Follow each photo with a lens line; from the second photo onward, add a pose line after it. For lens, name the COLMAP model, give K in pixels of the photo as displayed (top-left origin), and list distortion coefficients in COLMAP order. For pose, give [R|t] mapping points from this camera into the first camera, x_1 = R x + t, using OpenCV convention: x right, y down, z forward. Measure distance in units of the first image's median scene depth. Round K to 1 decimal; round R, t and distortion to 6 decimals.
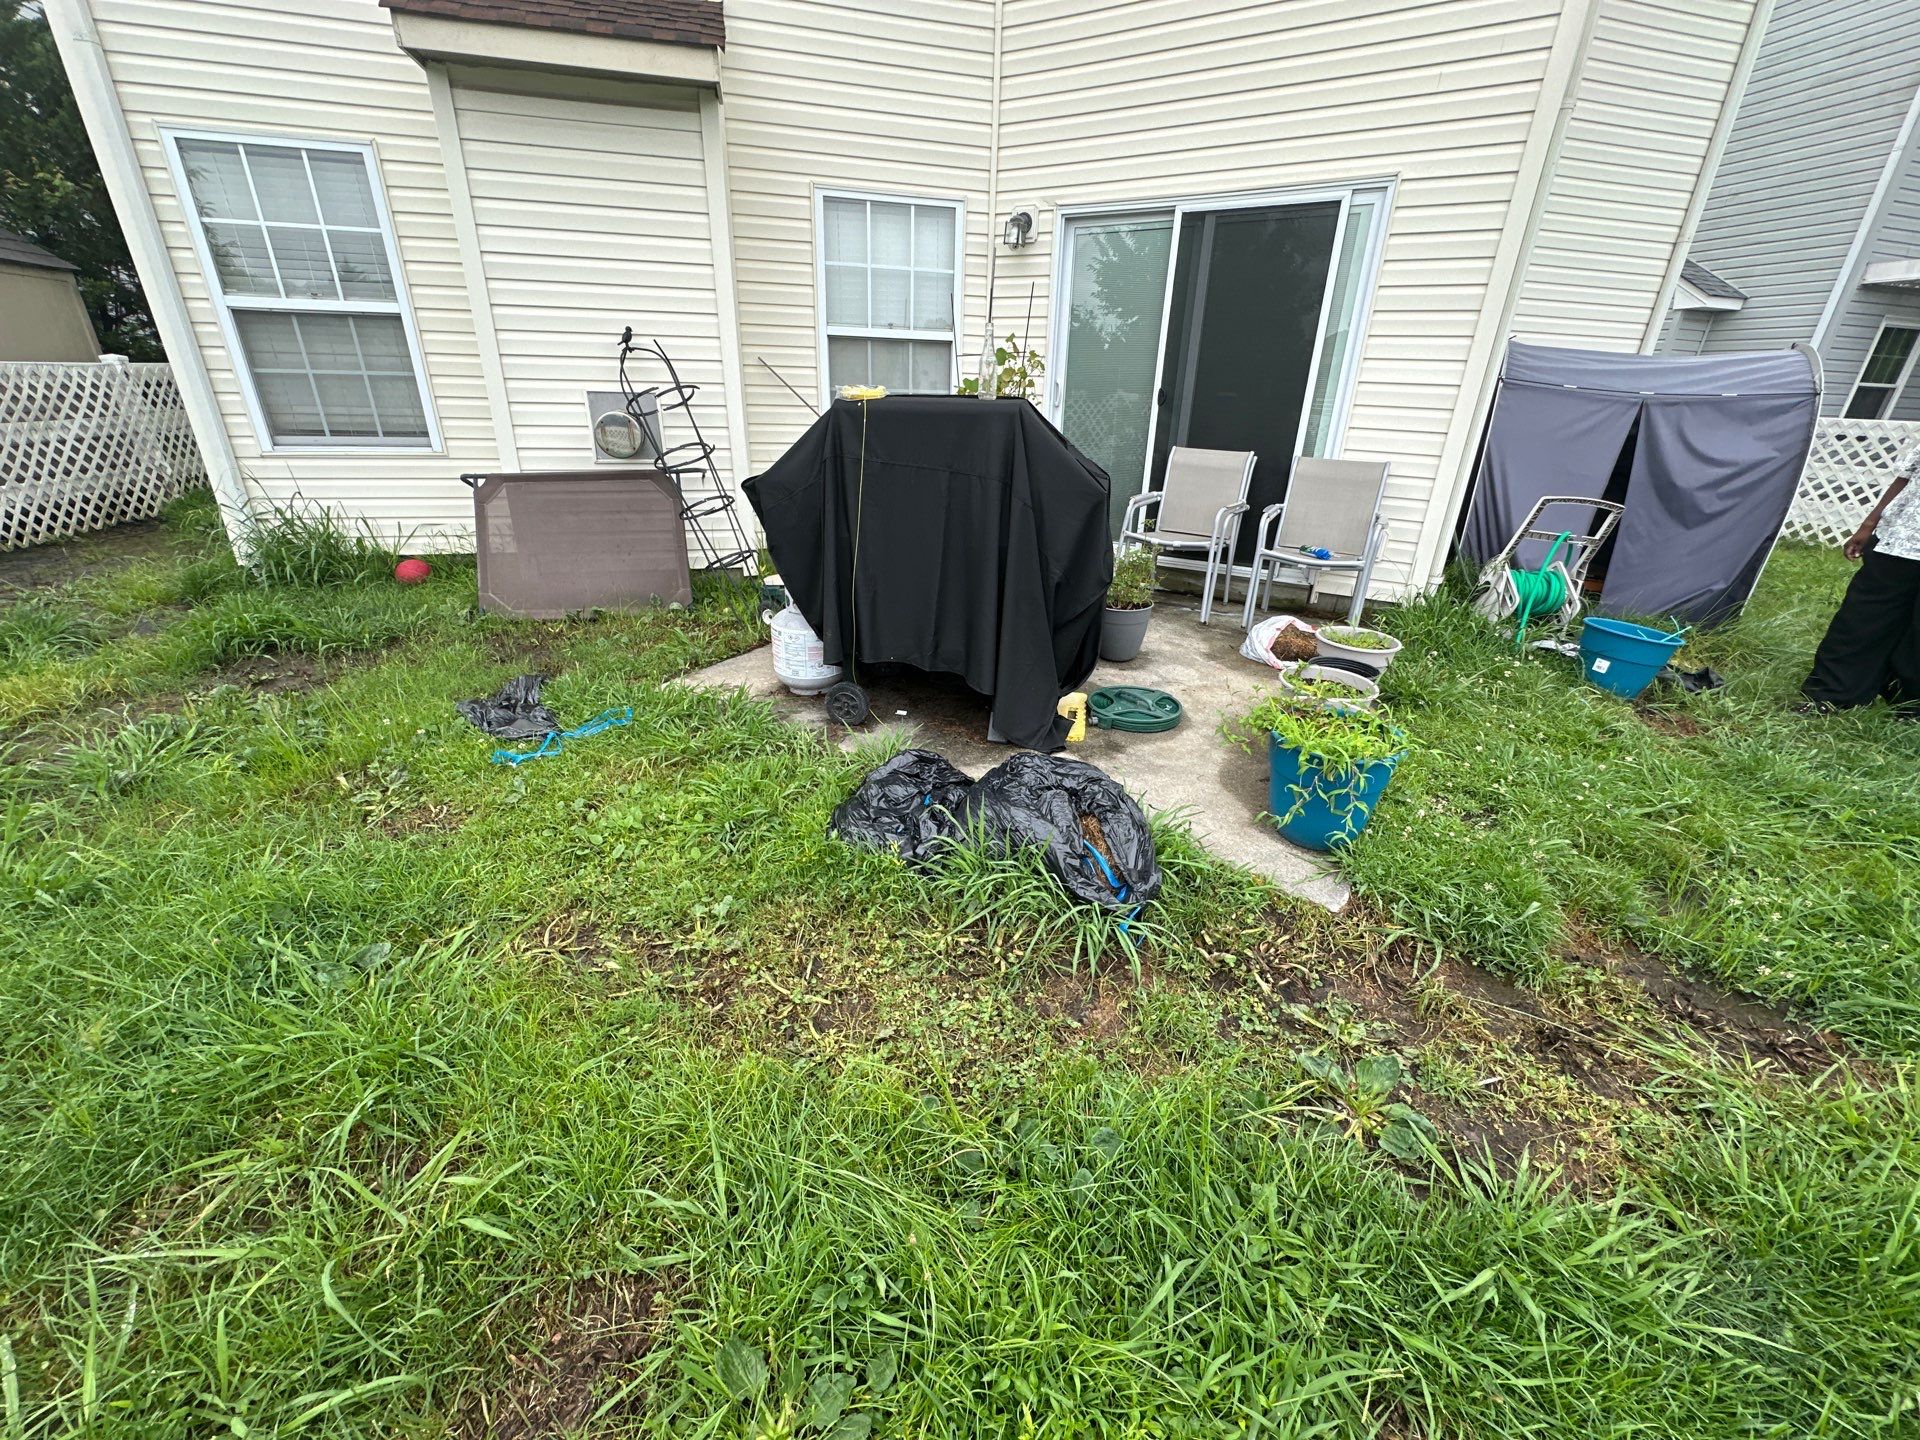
lens RADIAL K [[763.4, 0, 960.0], [0, 763.4, 720.0], [0, 0, 1]] dist [0.000163, 0.000146]
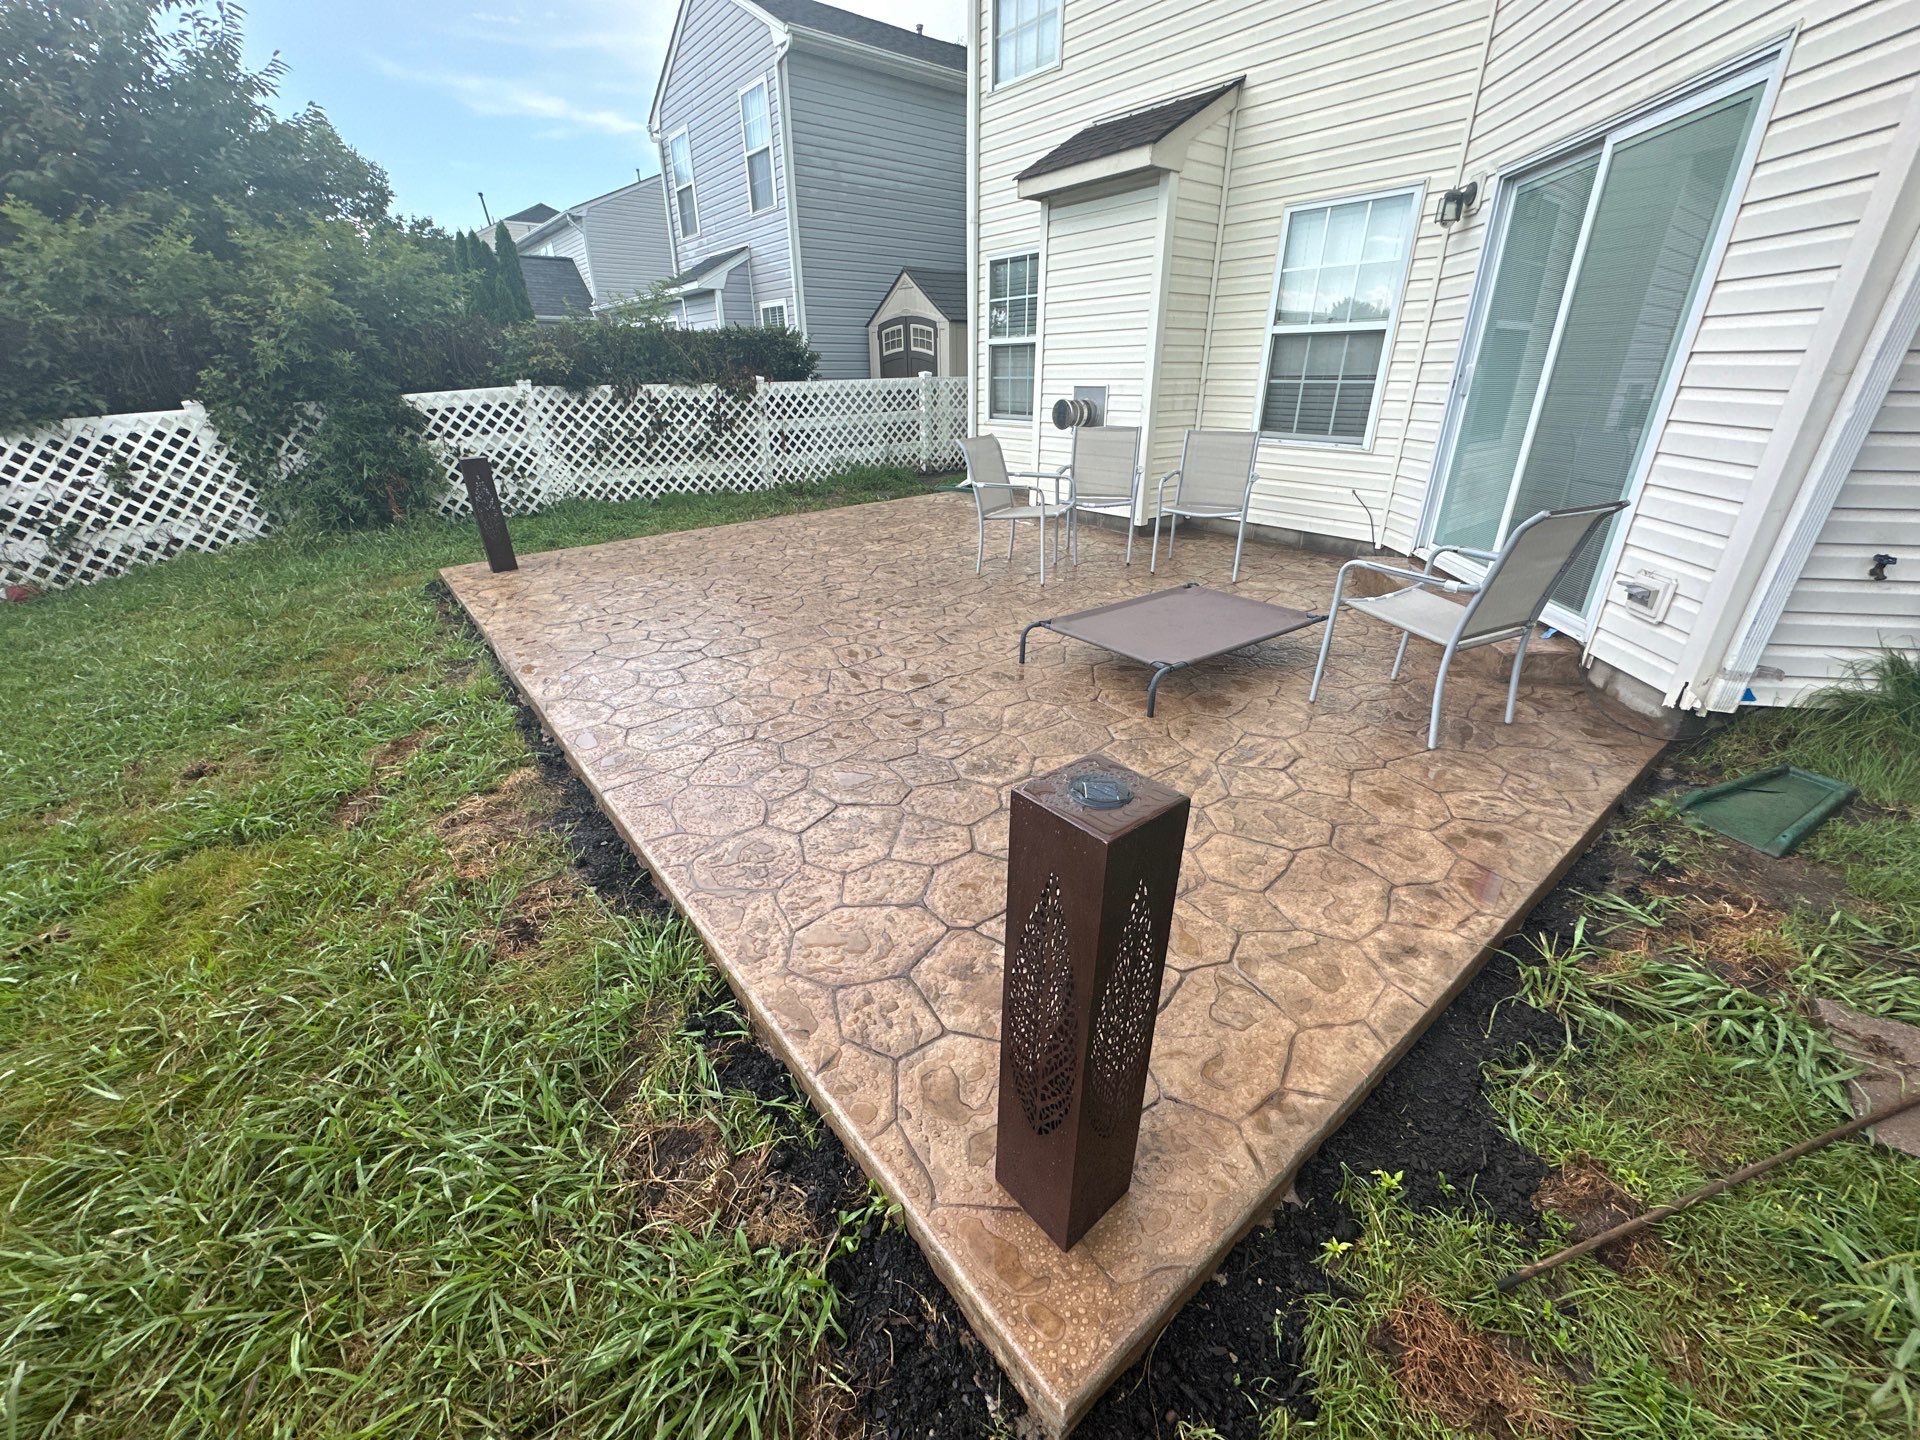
lens RADIAL K [[763.4, 0, 960.0], [0, 763.4, 720.0], [0, 0, 1]] dist [0.000163, 0.000146]
pose [[0.401922, 0.352799, -0.844980, 0.885679], [-0.359162, 0.909587, 0.208936, -0.053975], [0.842296, 0.219509, 0.492295, 0.186459]]
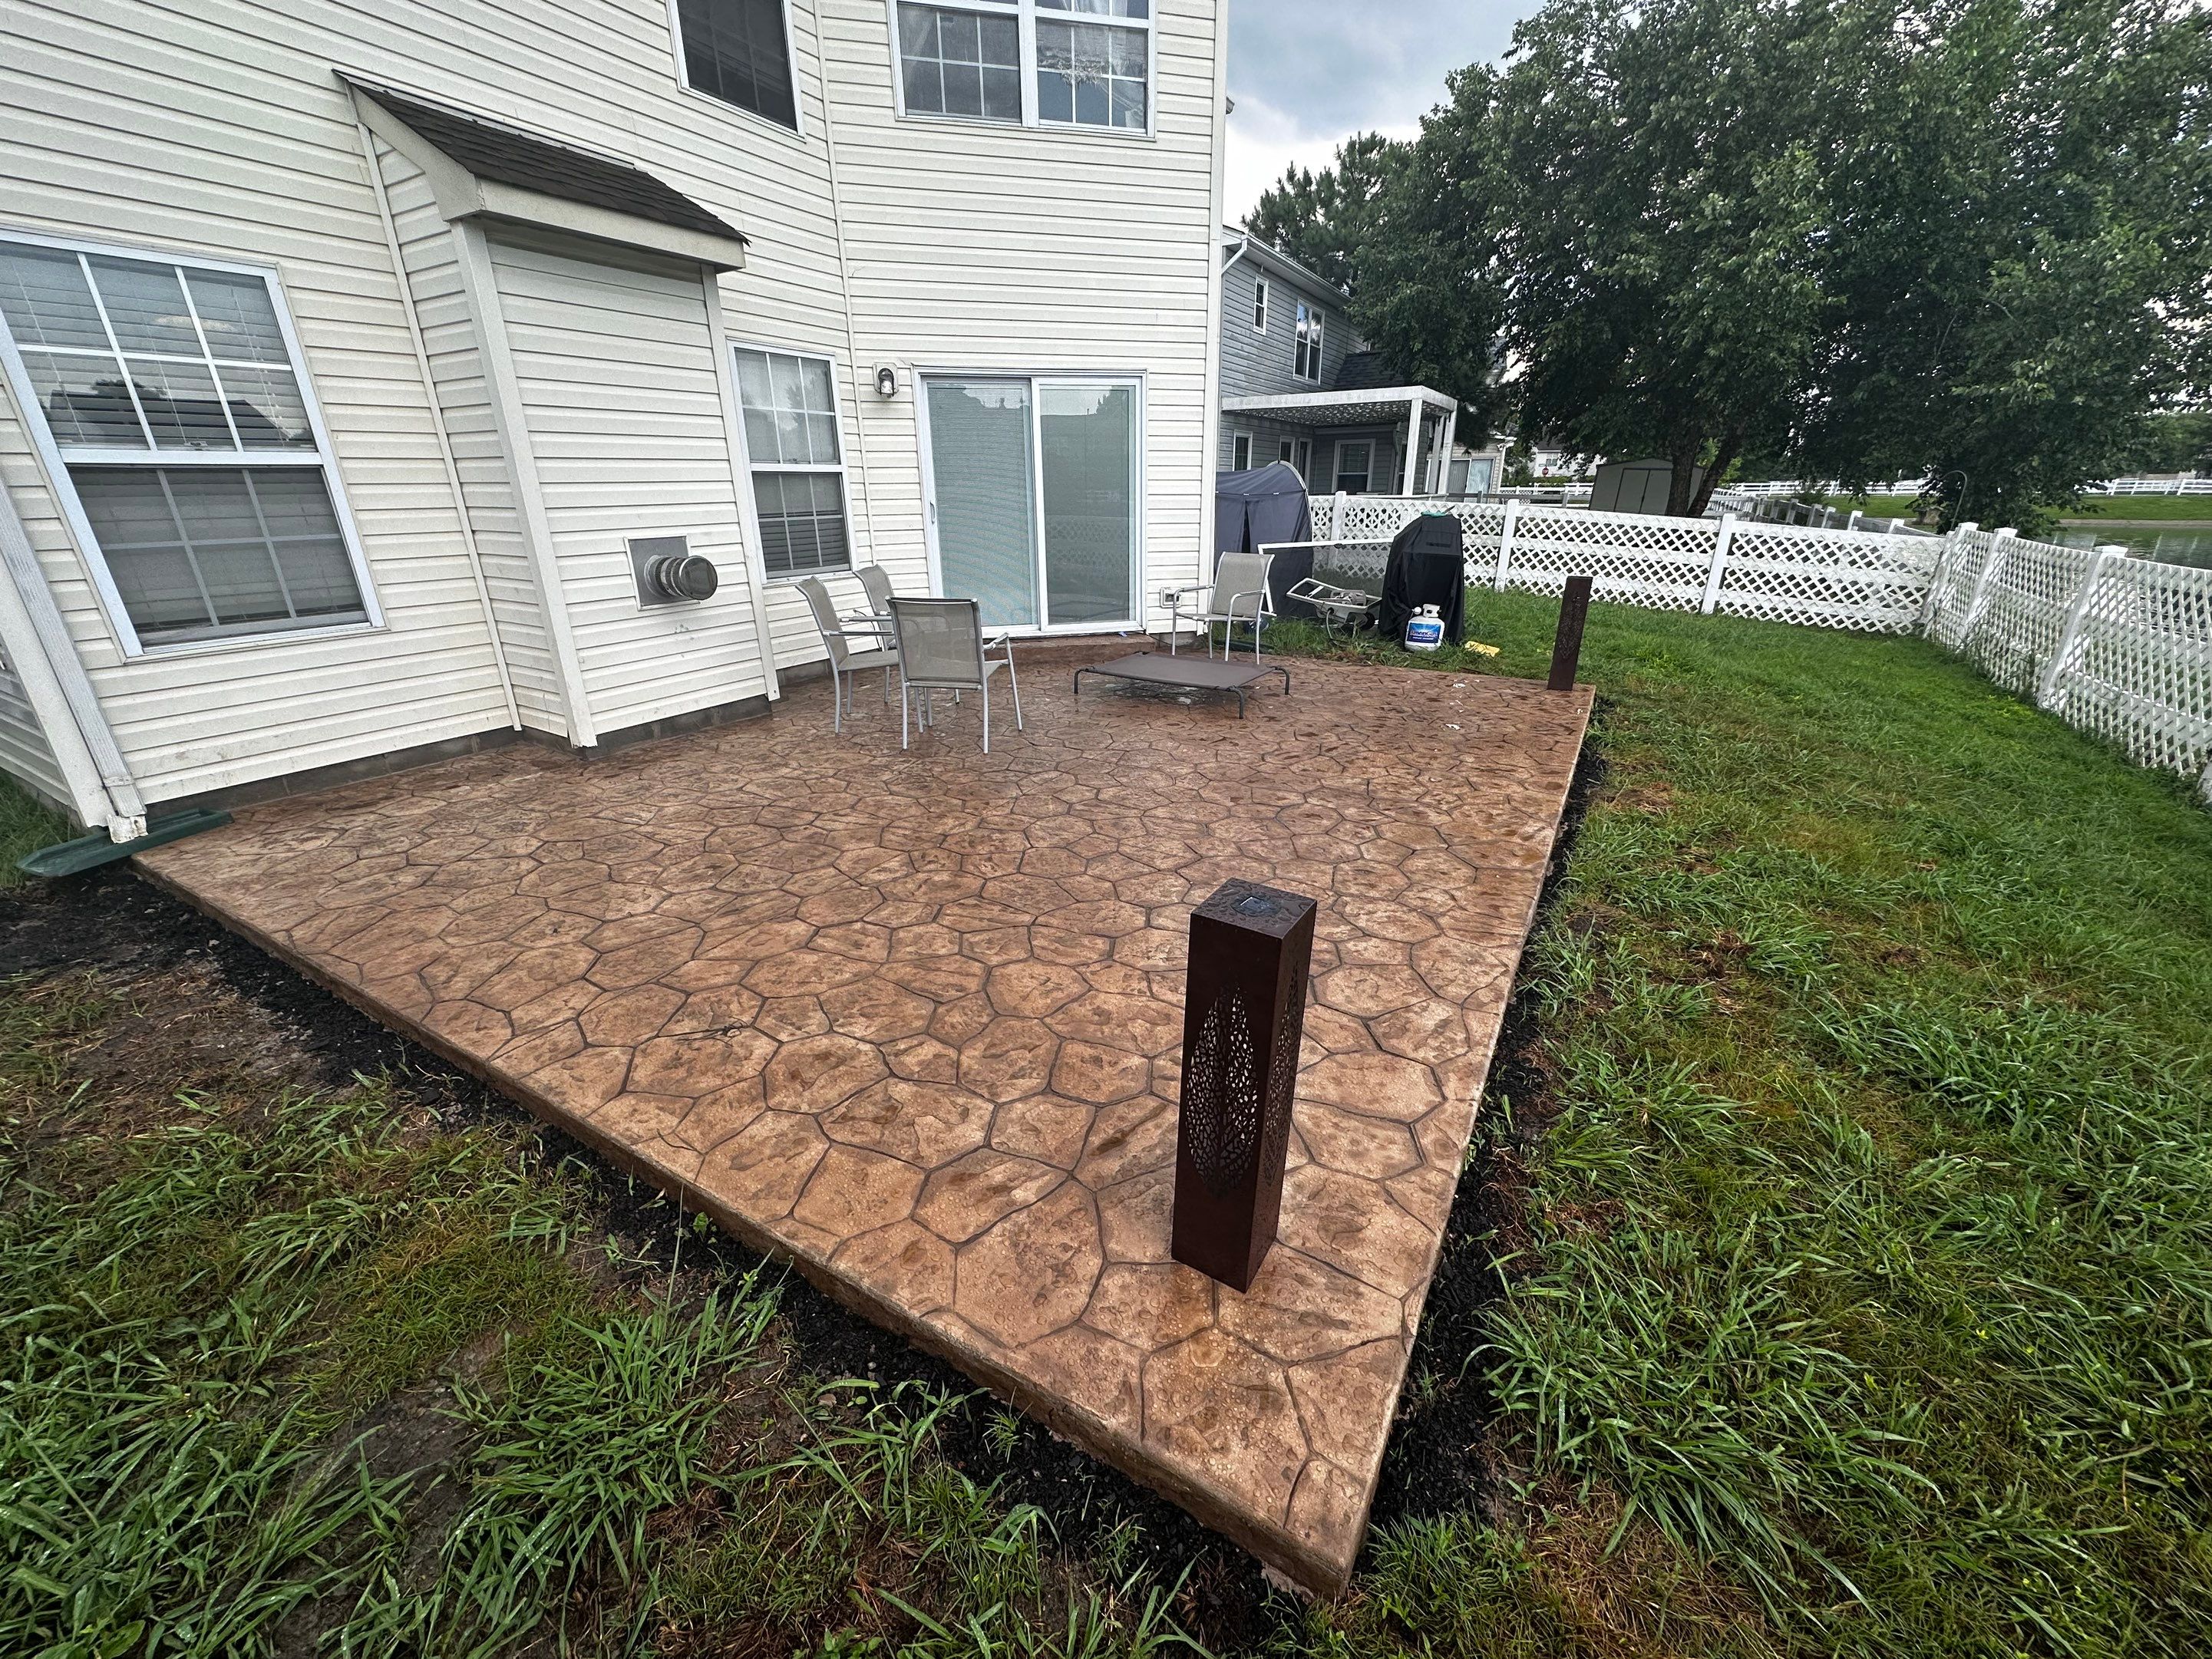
lens RADIAL K [[879.4, 0, 1106.0], [0, 879.4, 829.5], [0, 0, 1]] dist [0.000163, 0.000146]
pose [[0.699789, -0.293939, 0.651073, -0.853918], [0.314482, 0.945112, 0.088675, 0.016533], [-0.641402, 0.142697, 0.753818, -0.187381]]
